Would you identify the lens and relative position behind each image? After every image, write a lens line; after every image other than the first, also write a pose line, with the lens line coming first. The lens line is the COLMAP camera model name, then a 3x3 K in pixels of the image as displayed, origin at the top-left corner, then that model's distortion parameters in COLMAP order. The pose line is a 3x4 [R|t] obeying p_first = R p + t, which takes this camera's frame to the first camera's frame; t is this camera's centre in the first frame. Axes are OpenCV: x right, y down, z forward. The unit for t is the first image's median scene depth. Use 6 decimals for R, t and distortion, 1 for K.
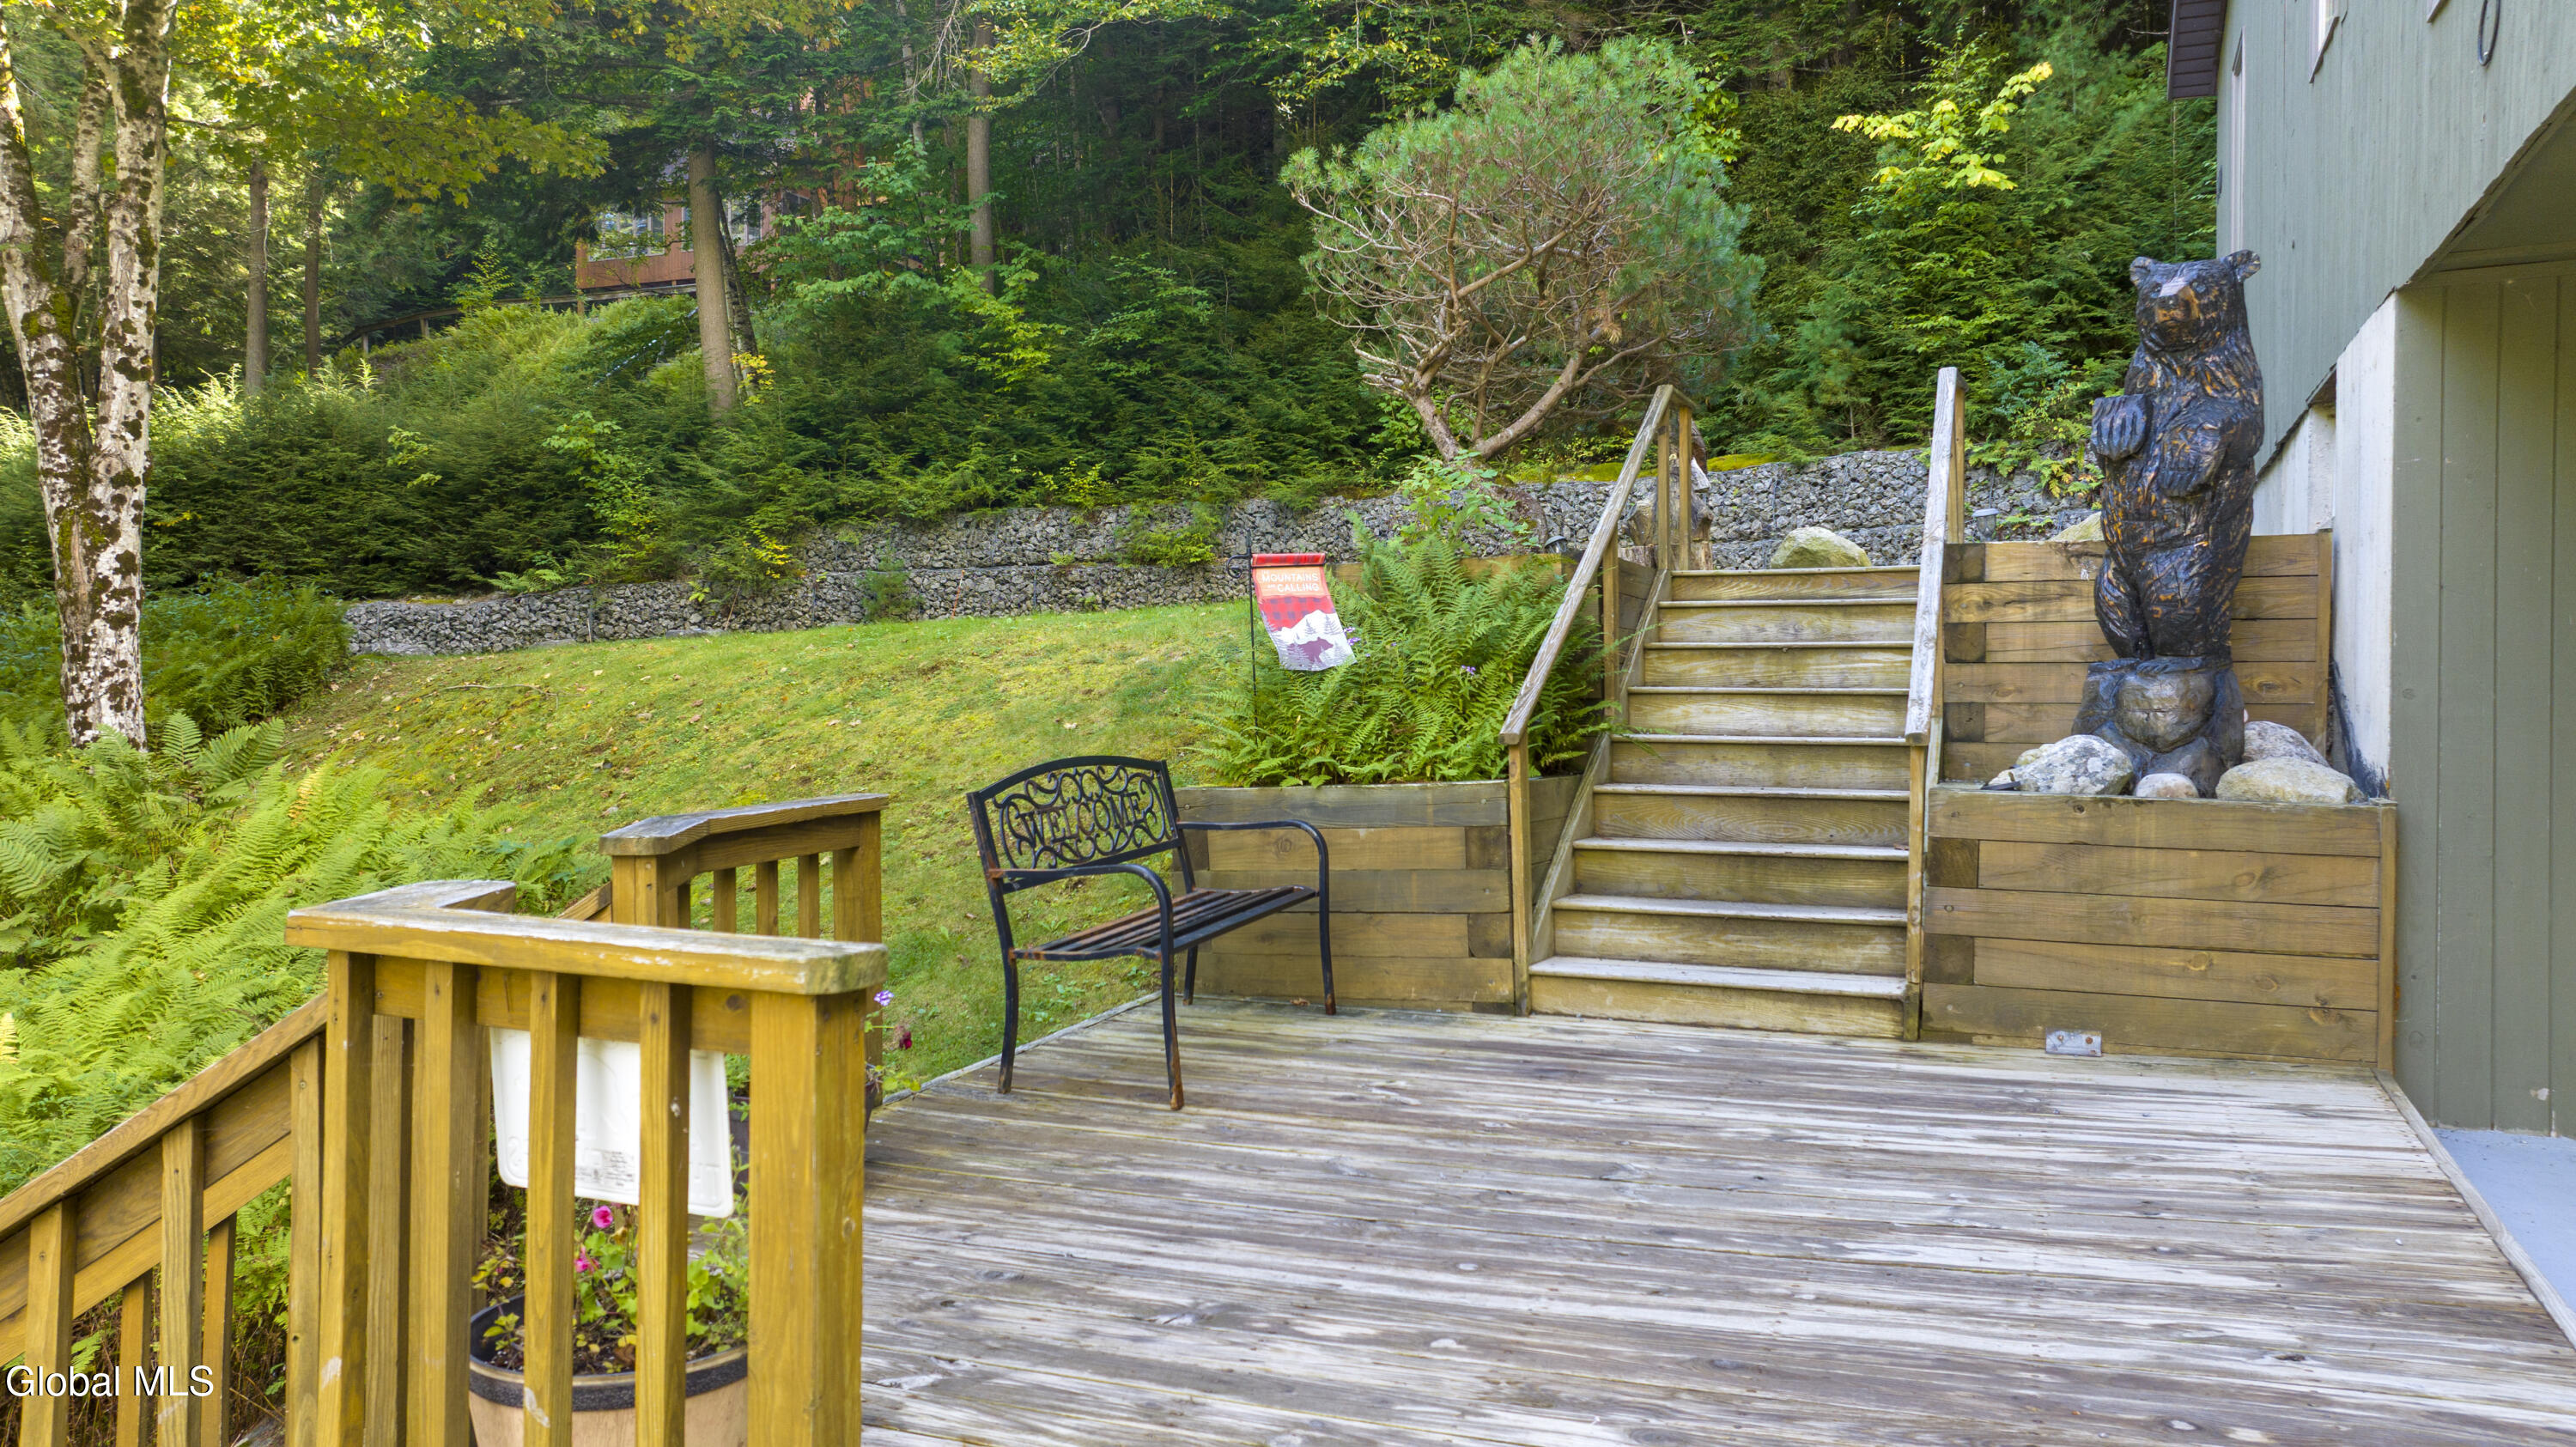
lens RADIAL K [[1858.0, 0, 1288.0], [0, 1858.0, 723.5], [0, 0, 1]] dist [-0.004770, -0.000767]
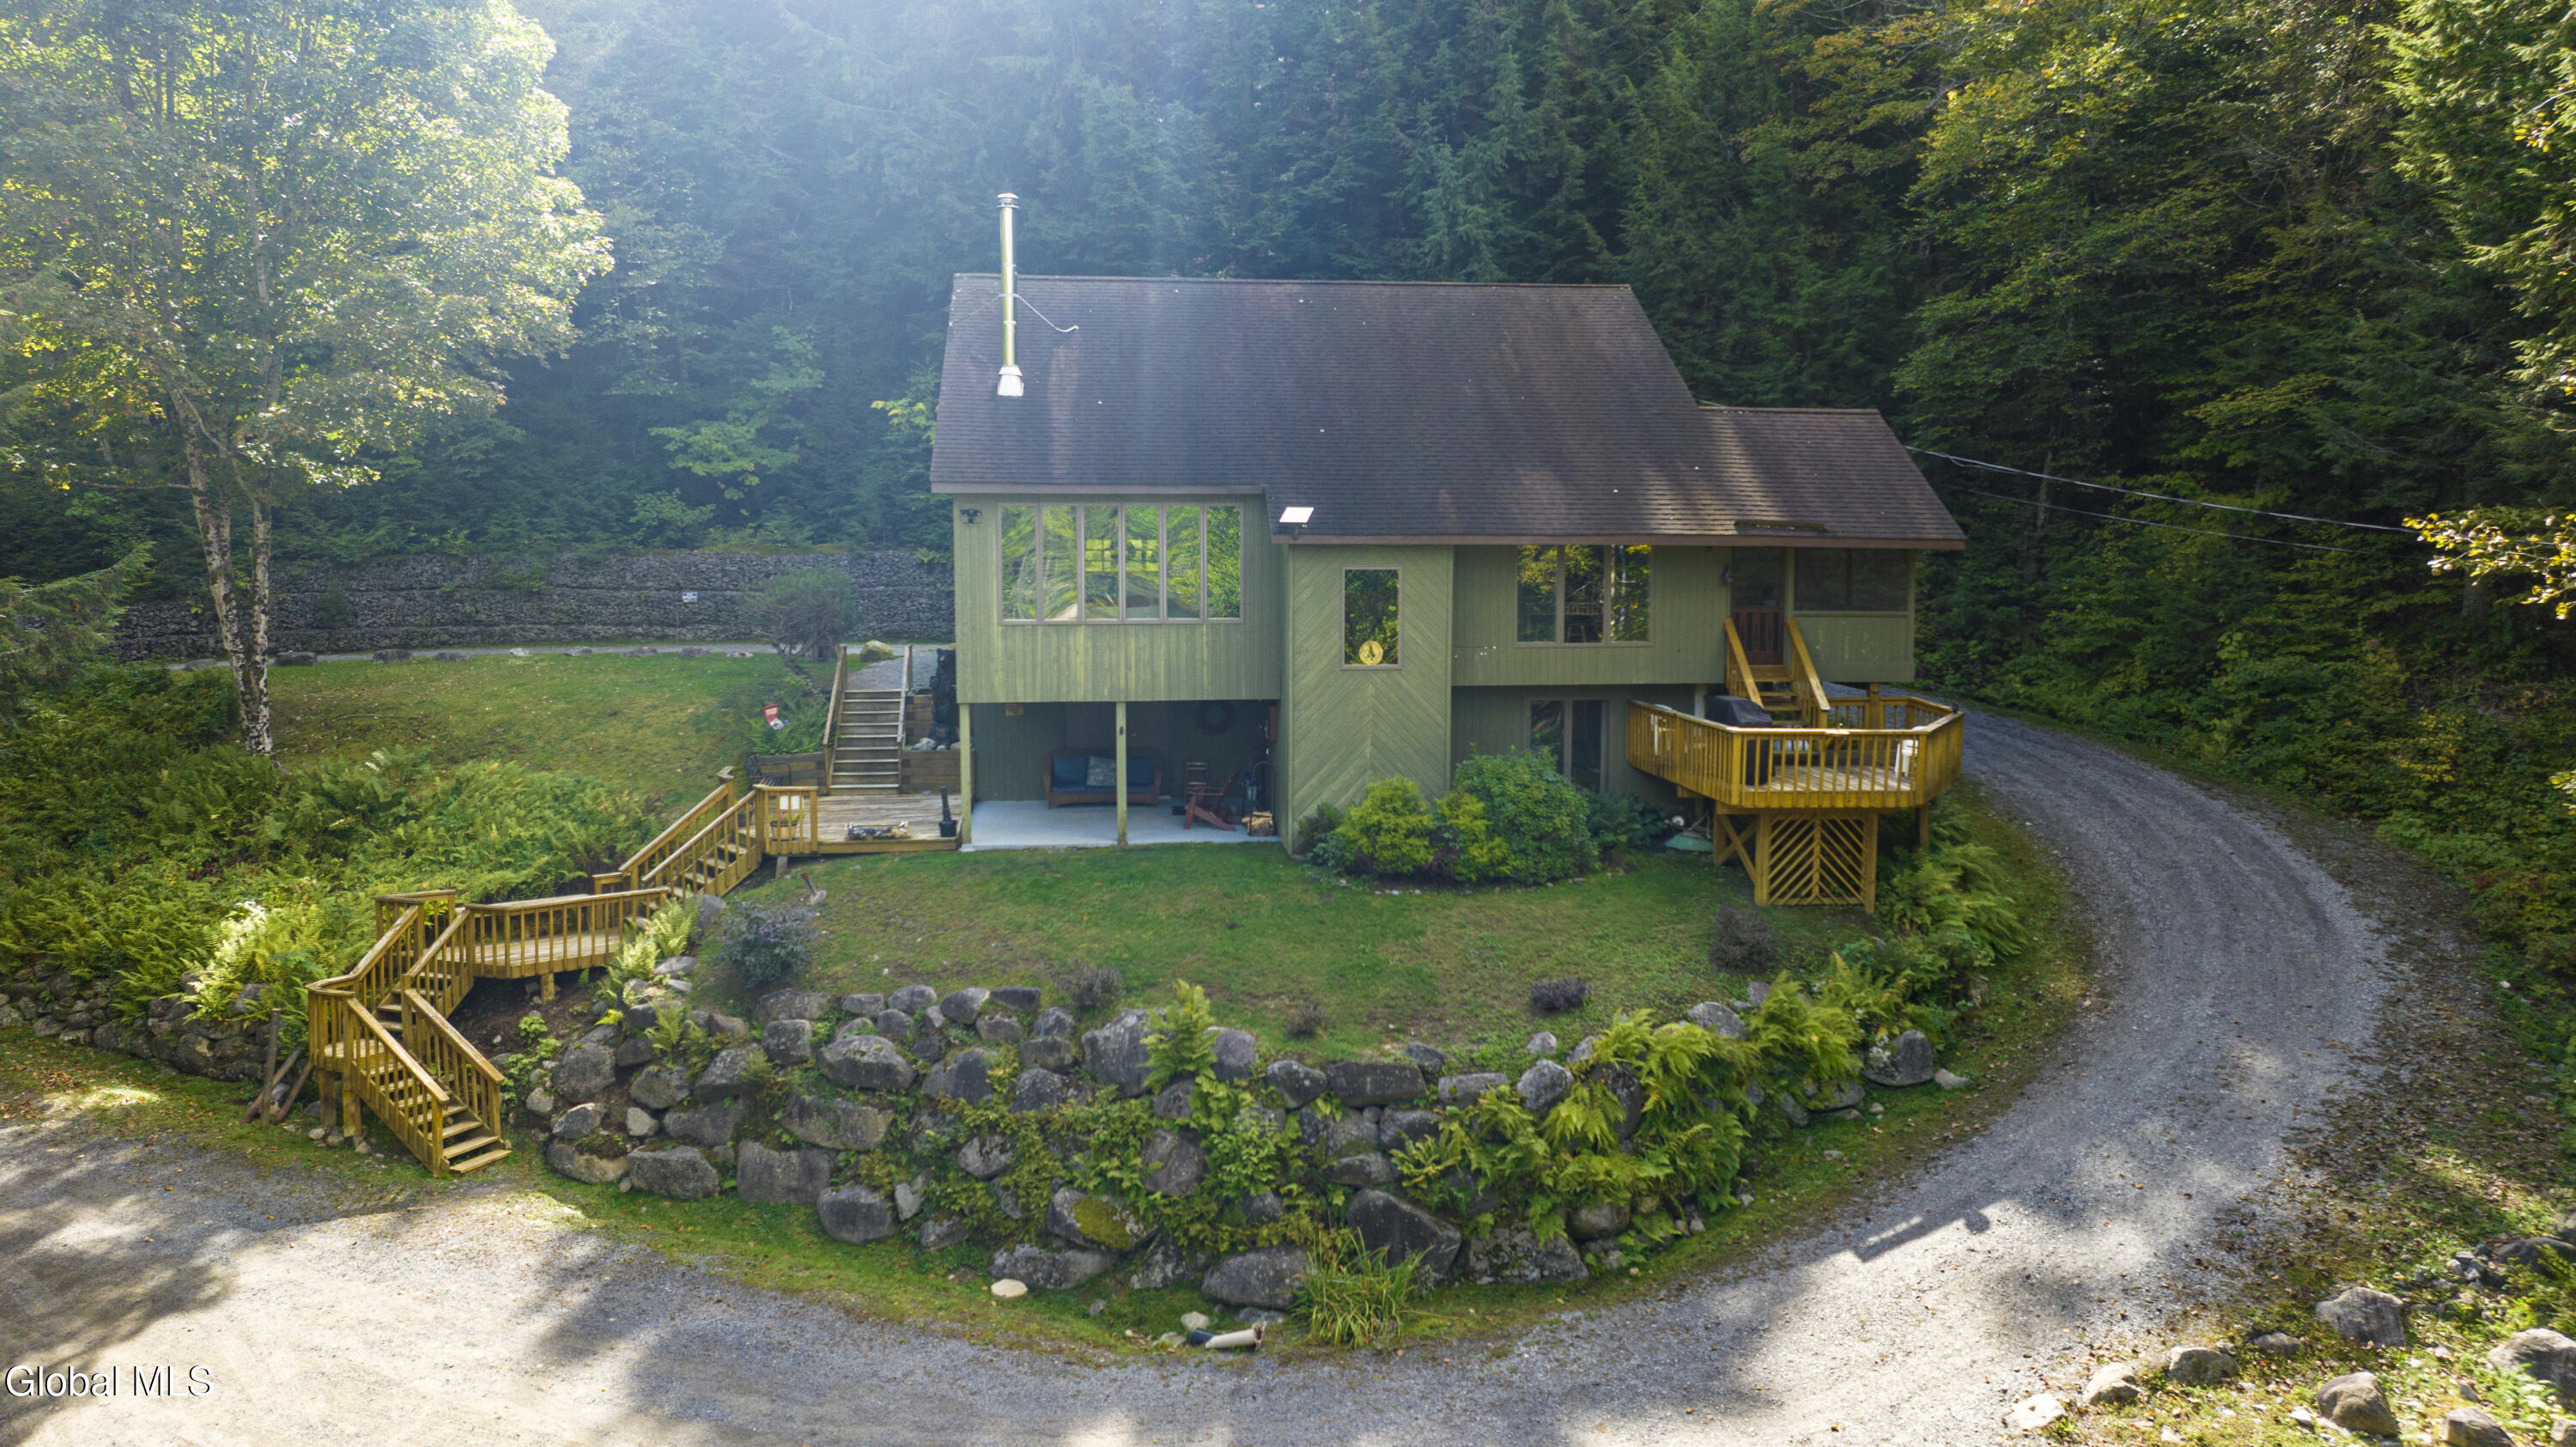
lens RADIAL K [[1858.0, 0, 1288.0], [0, 1858.0, 723.5], [0, 0, 1]] dist [-0.004770, -0.000767]
pose [[0.876317, -0.060340, 0.477942, -1.045868], [0.015011, 0.995063, 0.098102, -0.461322], [-0.481502, -0.078794, 0.872896, -3.556317]]
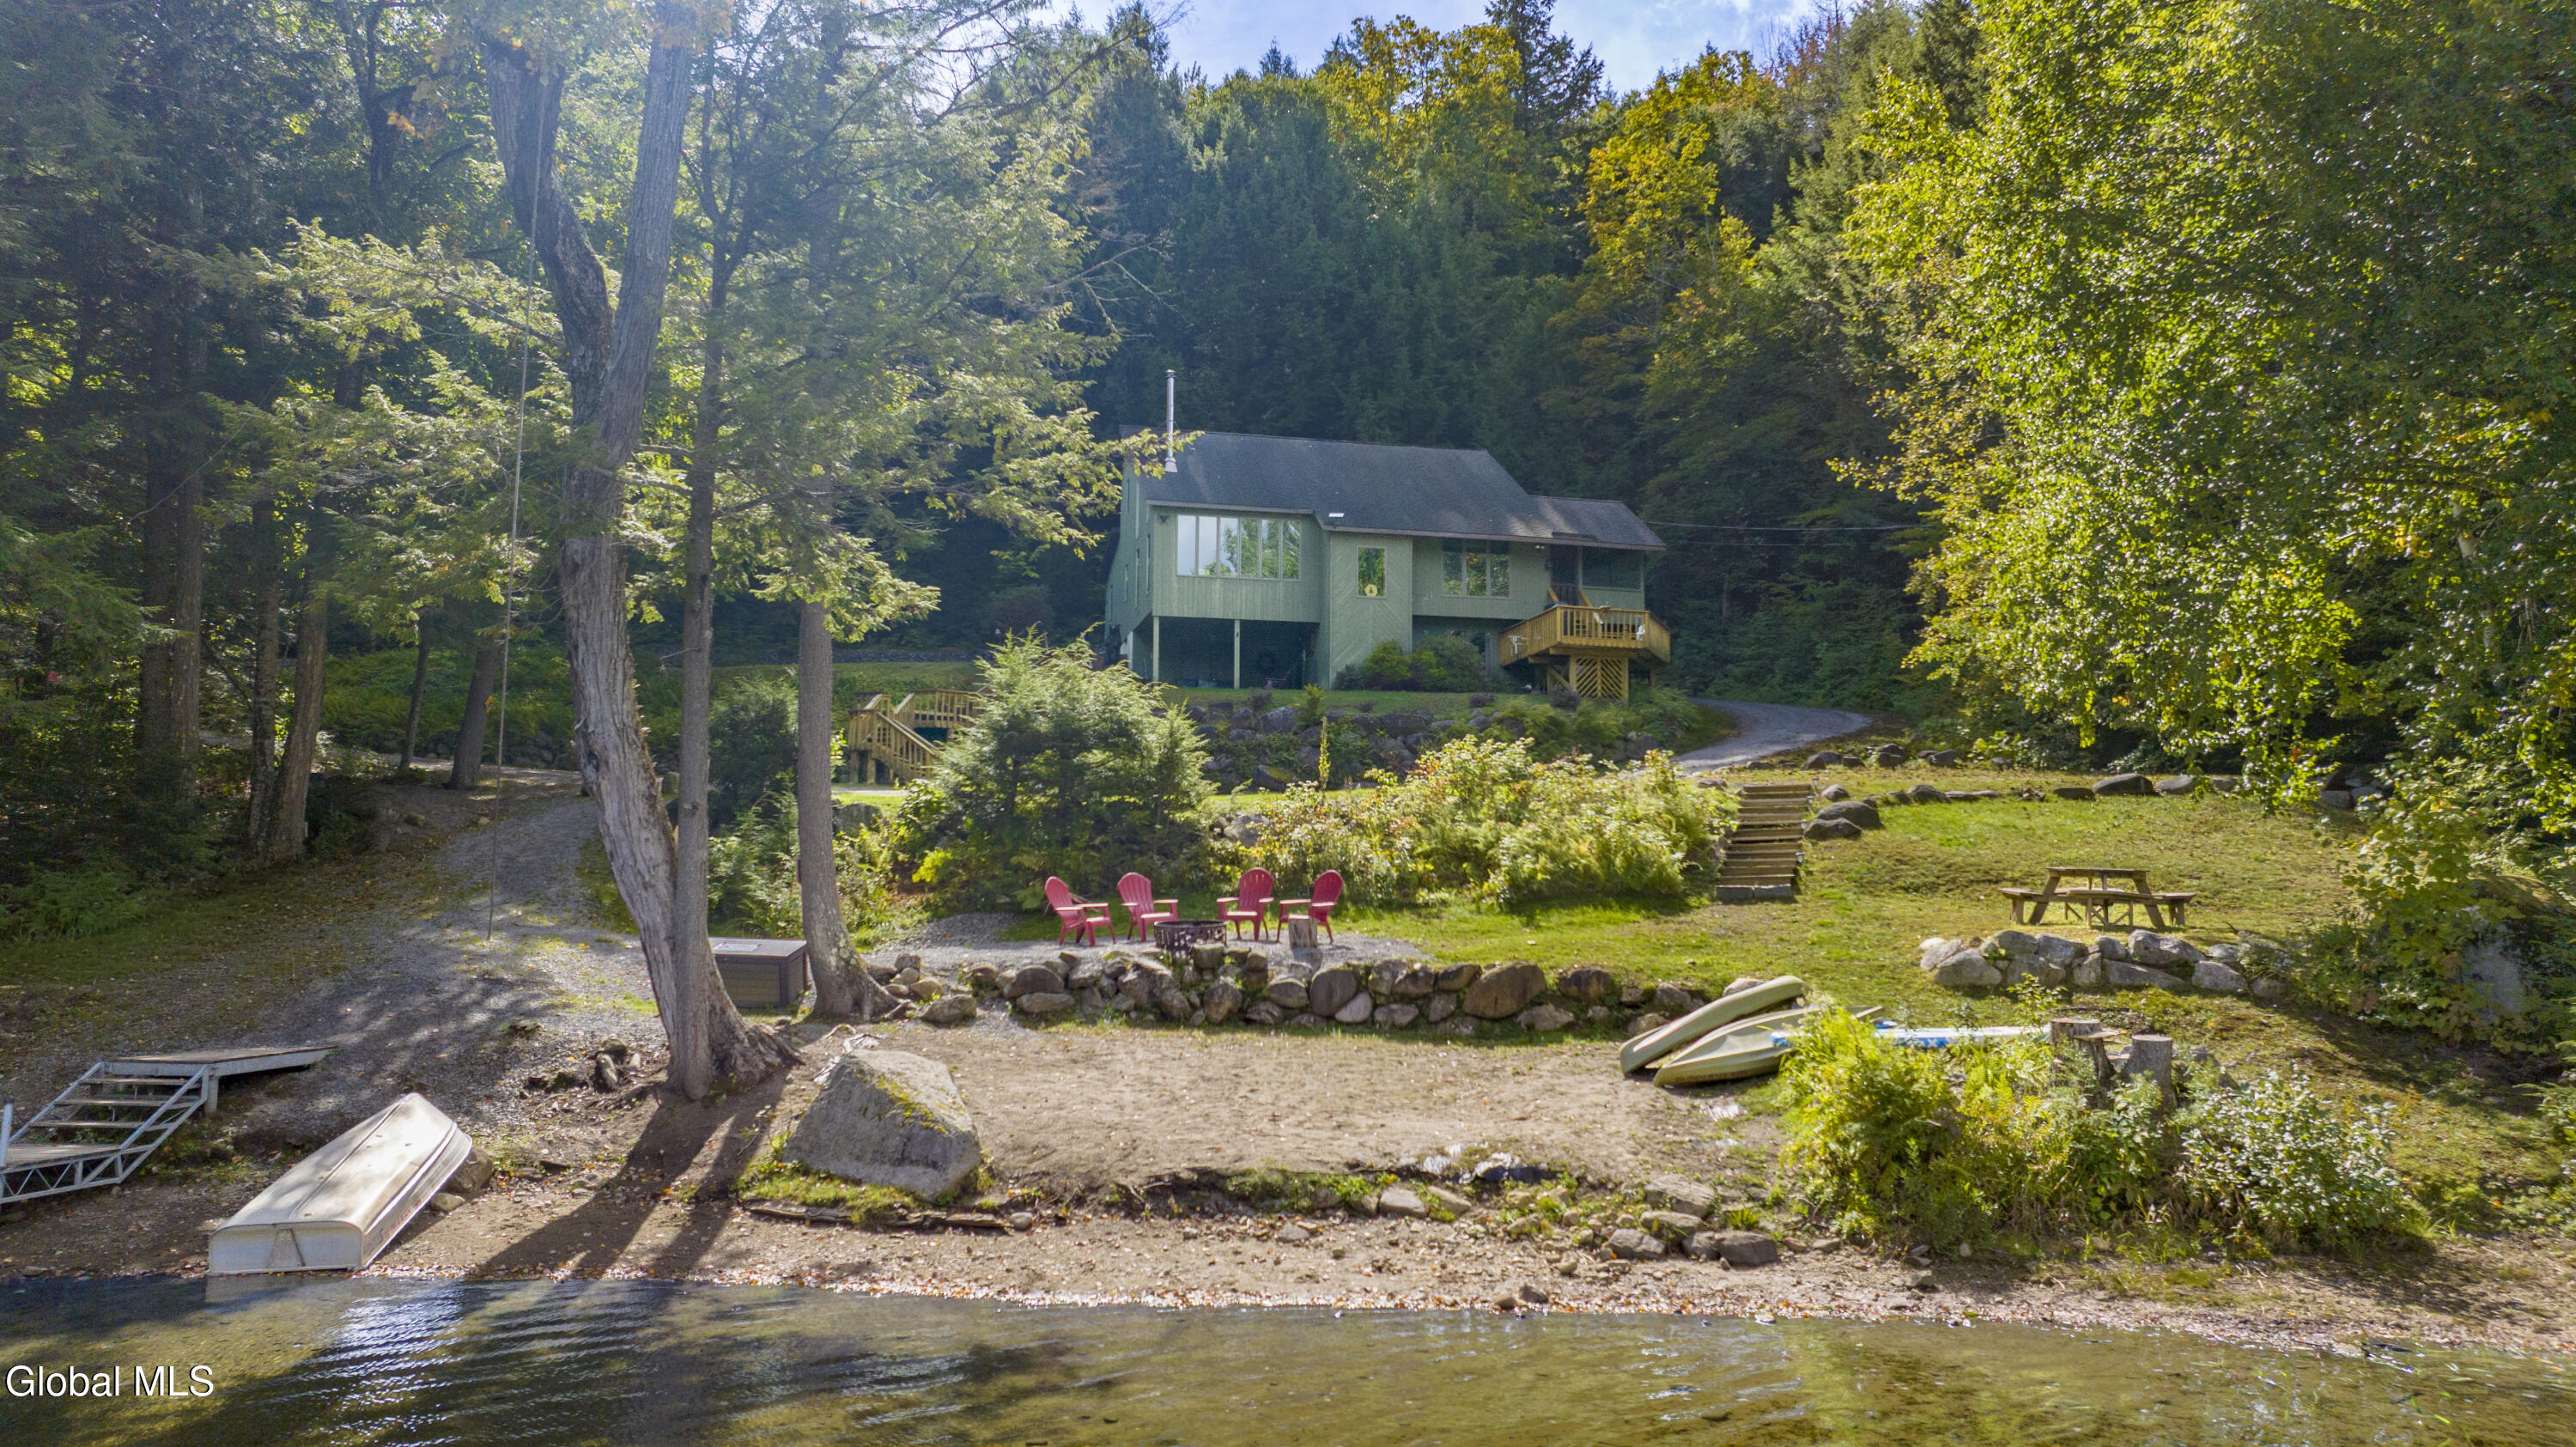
lens RADIAL K [[1820.8, 0, 1288.0], [0, 1820.8, 723.5], [0, 0, 1]] dist [-0.007809, -0.005435]
pose [[0.817987, 0.056641, 0.572441, -4.011292], [0.009311, 0.993706, -0.111628, 1.463304], [-0.575161, 0.096640, 0.812312, -6.498128]]
